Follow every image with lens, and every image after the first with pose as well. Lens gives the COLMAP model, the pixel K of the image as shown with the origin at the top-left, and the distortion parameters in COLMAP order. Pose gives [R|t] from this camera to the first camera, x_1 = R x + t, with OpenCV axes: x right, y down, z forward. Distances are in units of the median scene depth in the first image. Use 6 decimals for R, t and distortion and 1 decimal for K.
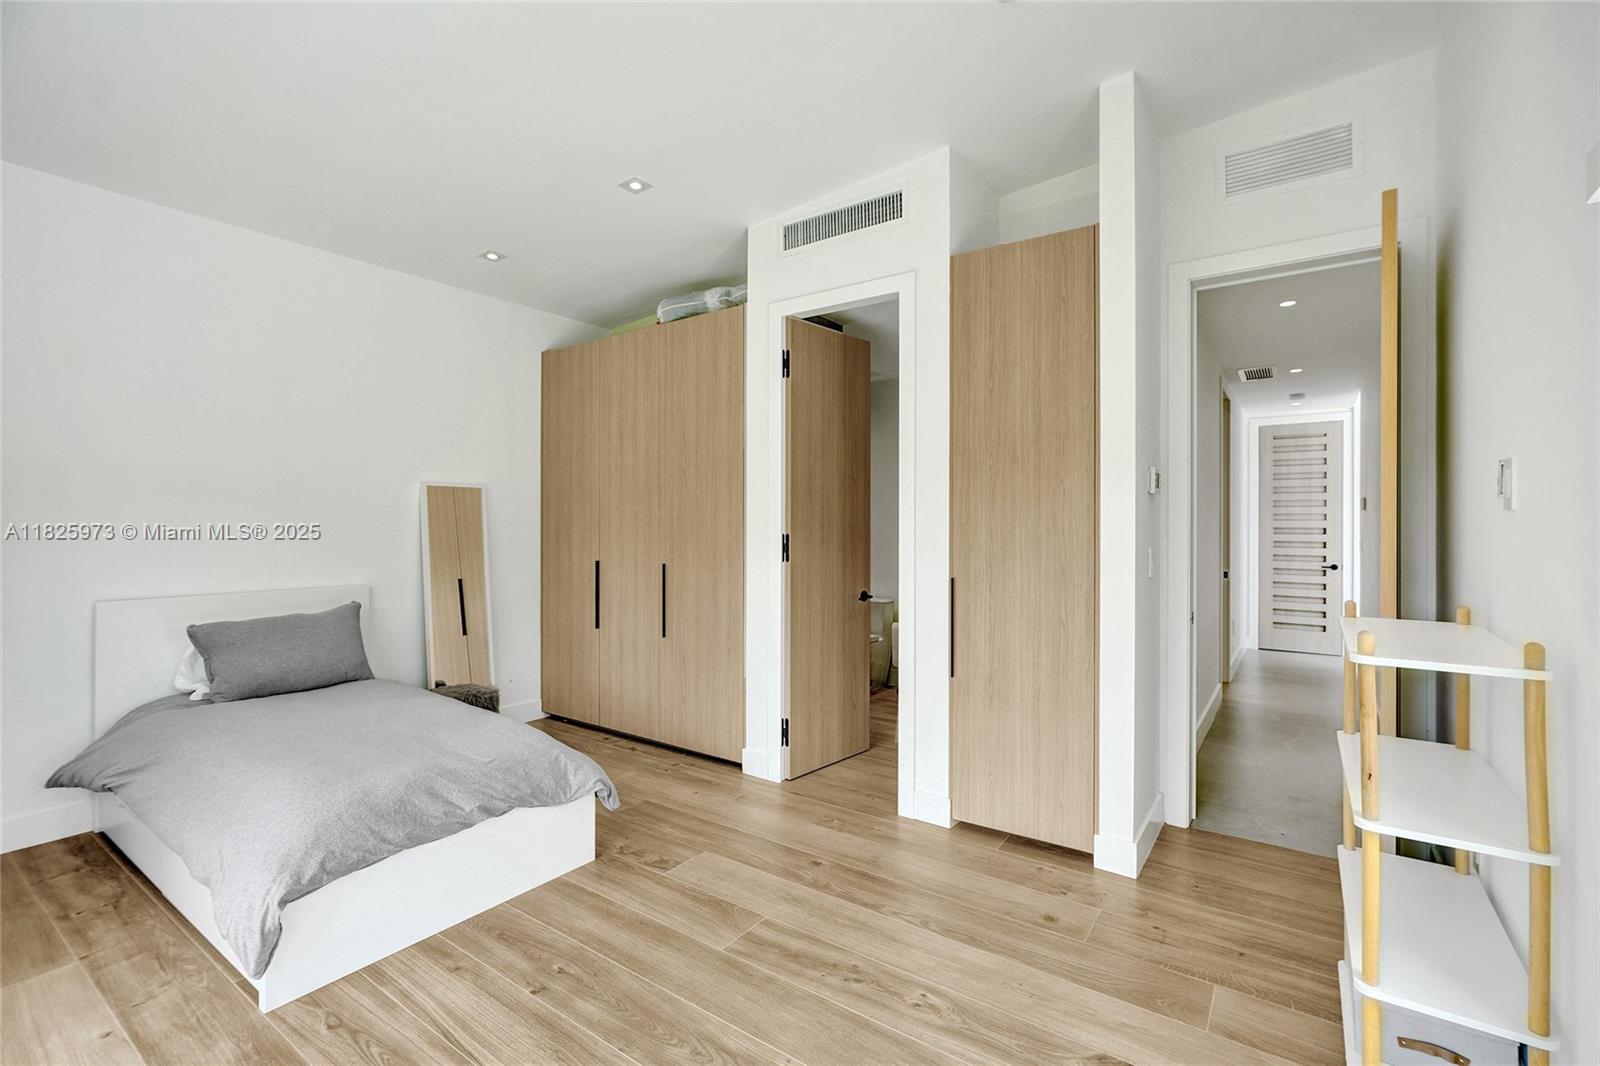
lens RADIAL K [[717.4, 0, 793.5], [0, 717.4, 528.8], [0, 0, 1]] dist [-0.000291, 0.000592]
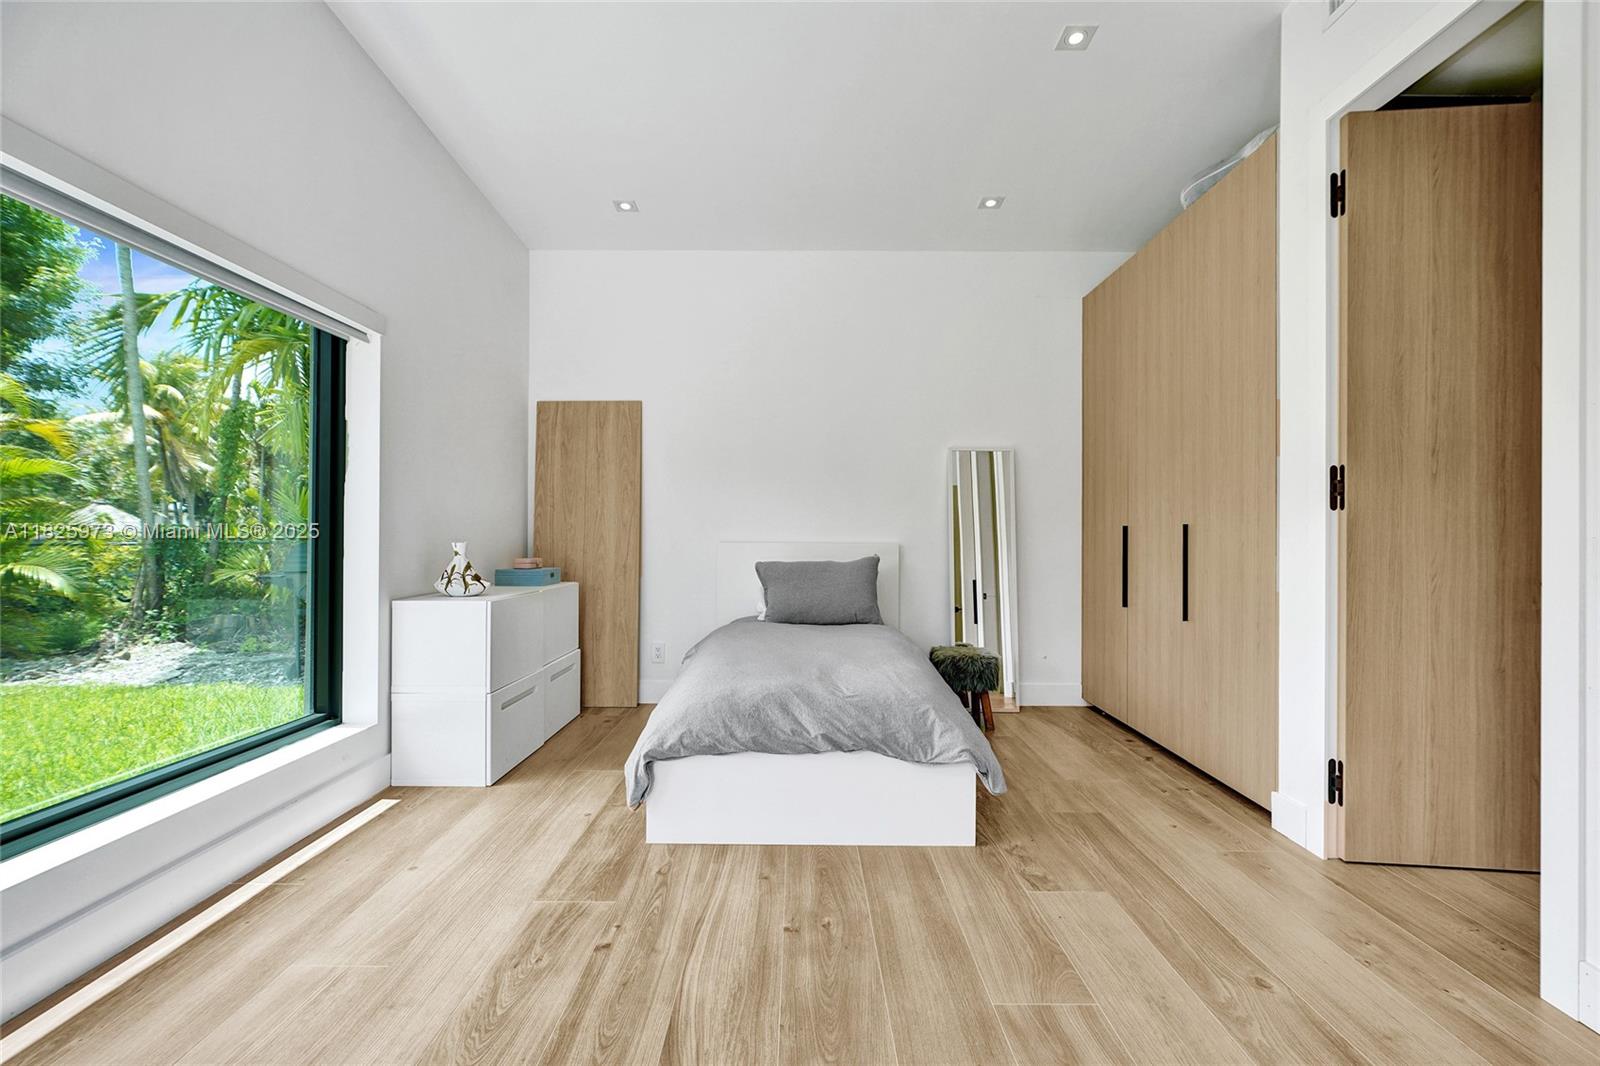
lens RADIAL K [[711.5, 0, 794.6], [0, 711.5, 532.9], [0, 0, 1]] dist [-0.010304, 0.004438]
pose [[0.577943, -0.000083, -0.816077, 0.303642], [-0.007250, 0.999960, -0.005236, 0.102905], [0.816045, 0.008943, 0.577920, 0.358602]]
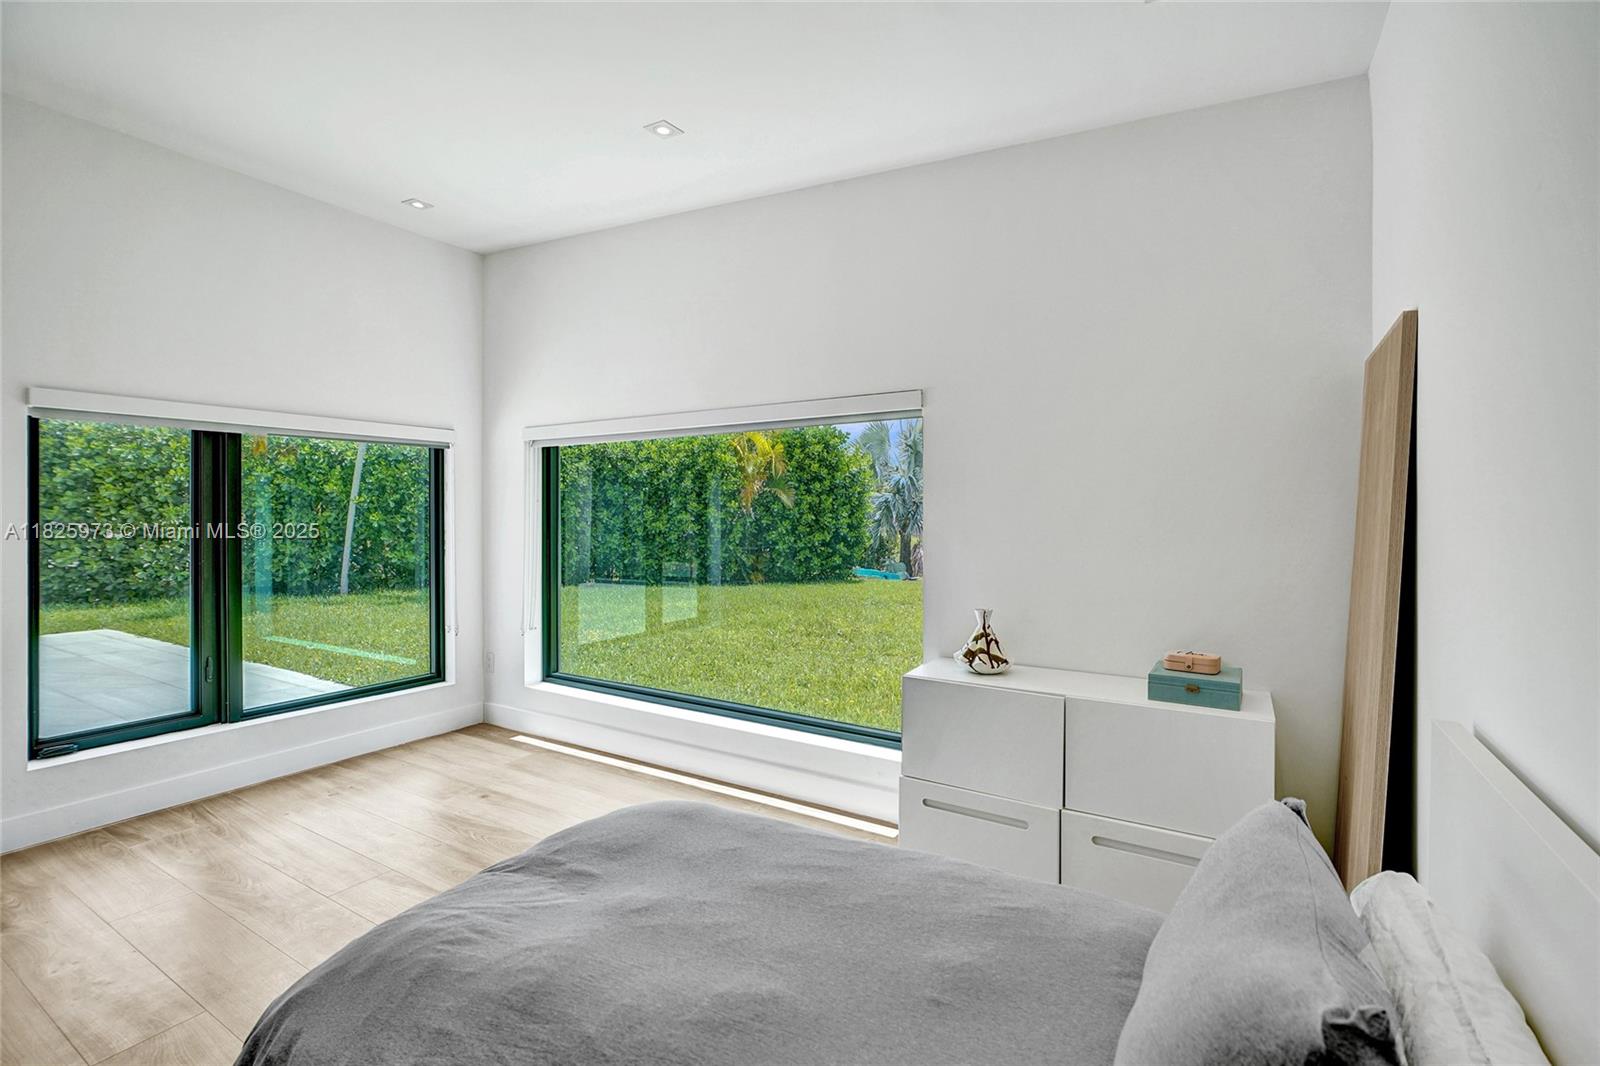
lens RADIAL K [[717.4, 0, 793.5], [0, 717.4, 528.8], [0, 0, 1]] dist [-0.000291, 0.000592]
pose [[-0.997908, 0.003344, -0.064569, -0.647598], [0.001950, 0.999764, 0.021649, -0.024063], [0.064626, 0.021478, -0.997678, 1.614551]]
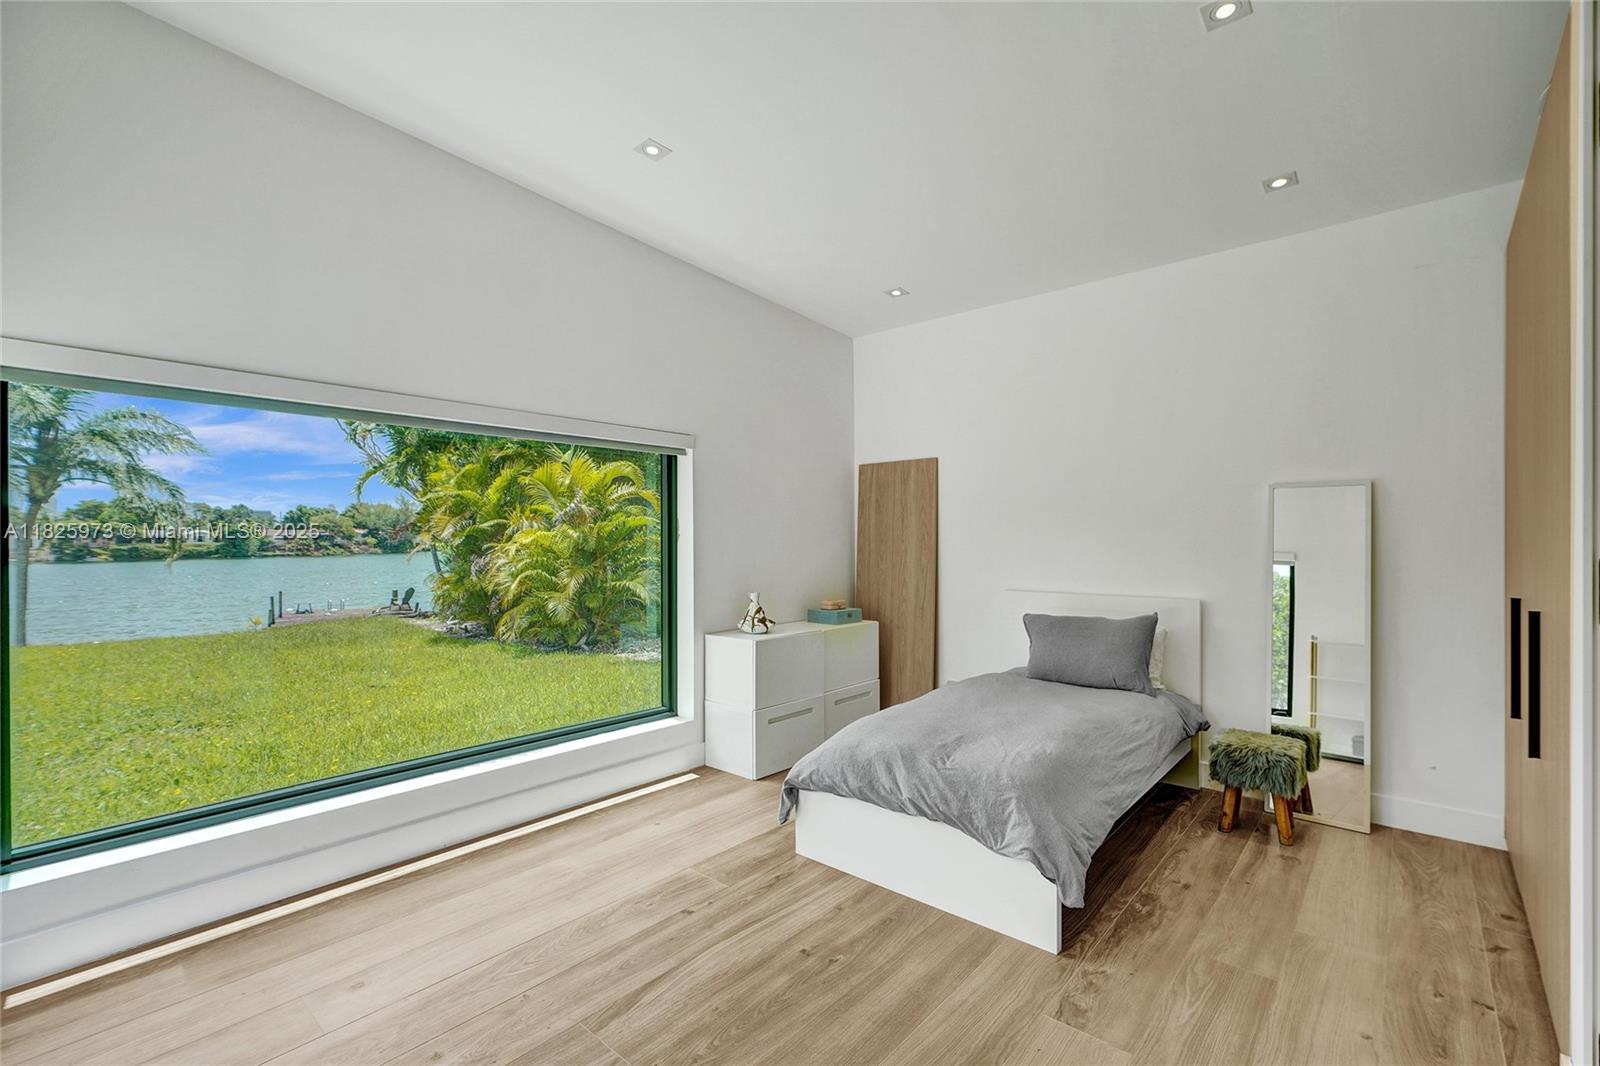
lens RADIAL K [[704.3, 0, 794.2], [0, 704.3, 537.5], [0, 0, 1]] dist [-0.005920, 0.000881]
pose [[-0.102149, -0.000733, -0.994769, 0.570018], [0.001411, 0.999999, -0.000882, -0.005618], [0.994768, -0.001494, -0.102148, 0.839524]]
